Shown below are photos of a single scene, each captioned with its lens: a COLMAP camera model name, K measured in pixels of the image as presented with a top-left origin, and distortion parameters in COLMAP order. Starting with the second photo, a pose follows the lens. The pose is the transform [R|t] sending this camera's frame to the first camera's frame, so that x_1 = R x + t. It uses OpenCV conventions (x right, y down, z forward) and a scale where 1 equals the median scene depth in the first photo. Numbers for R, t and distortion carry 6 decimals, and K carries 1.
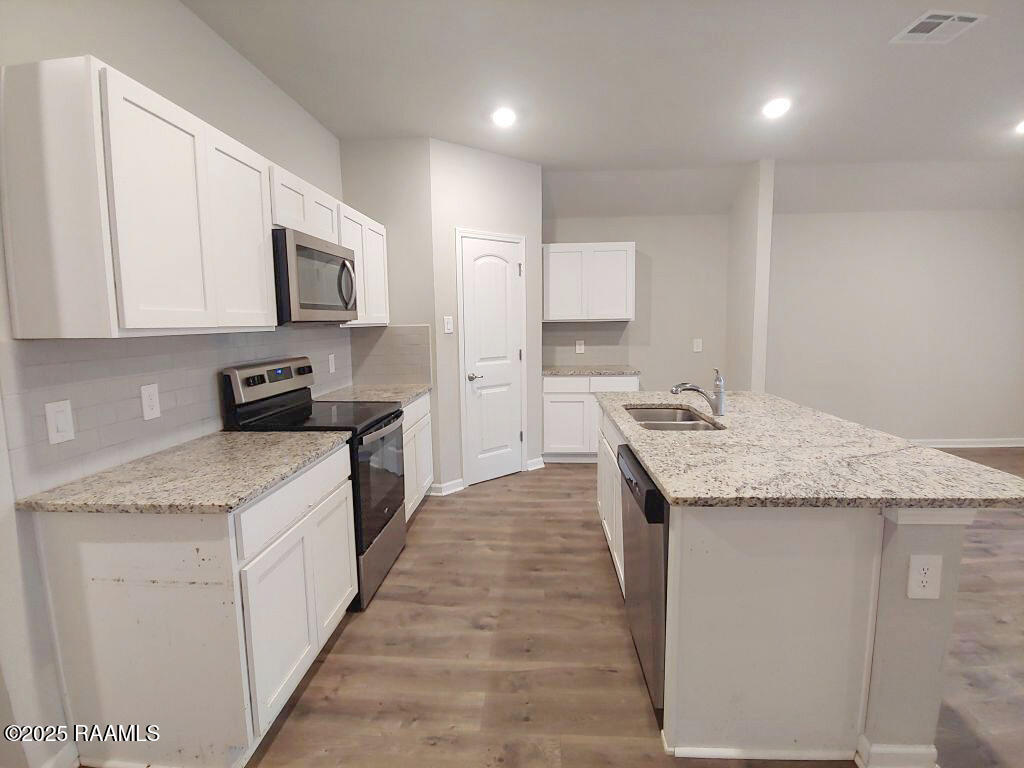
lens RADIAL K [[511.7, 0, 515.9], [0, 511.7, 382.6], [0, 0, 1]] dist [-0.010931, -0.002037]
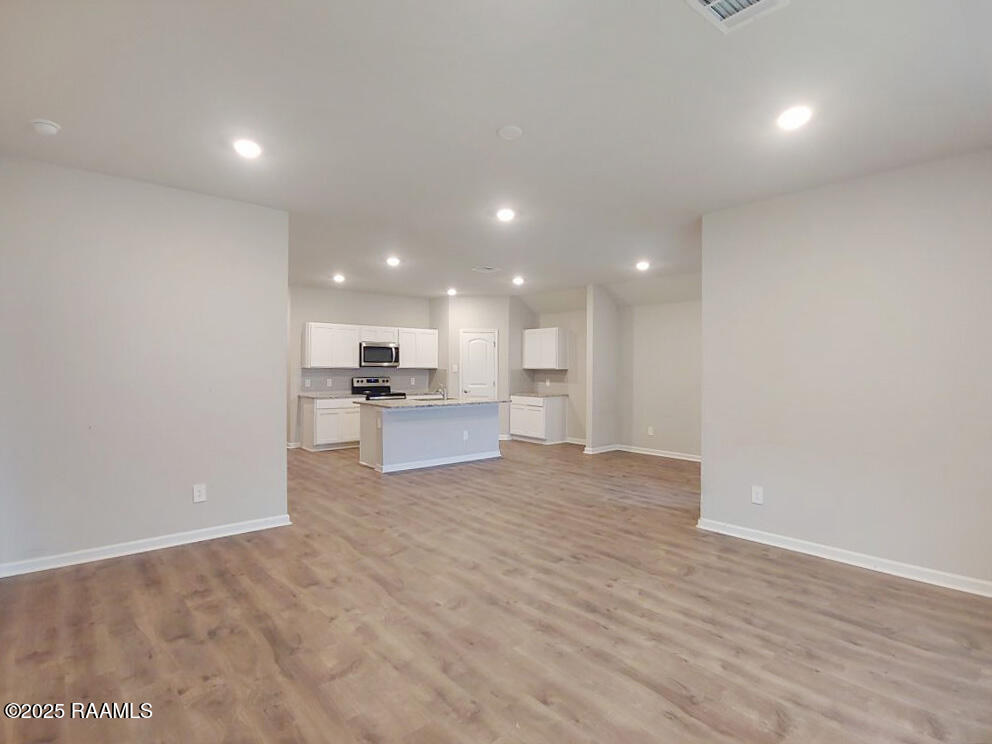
lens RADIAL K [[495.8, 0, 488.4], [0, 495.8, 369.6], [0, 0, 1]] dist [-0.010931, -0.002037]
pose [[0.693518, 0.023735, -0.720048, 1.676484], [-0.105273, 0.992068, -0.068692, 0.037233], [0.712706, 0.123441, 0.690516, -0.513183]]
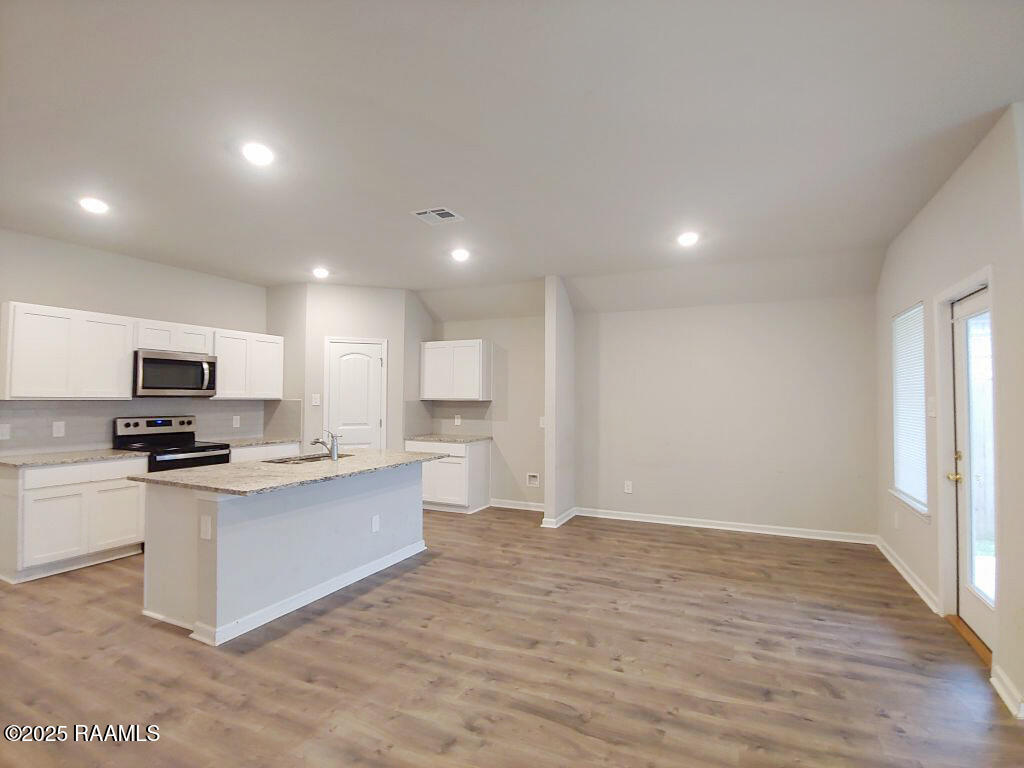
lens RADIAL K [[511.7, 0, 511.5], [0, 511.7, 387.2], [0, 0, 1]] dist [-0.010931, -0.002037]
pose [[0.928418, 0.013517, -0.371292, 0.959747], [-0.065609, 0.989598, -0.128030, 0.004403], [0.365699, 0.143225, 0.919647, -0.173998]]
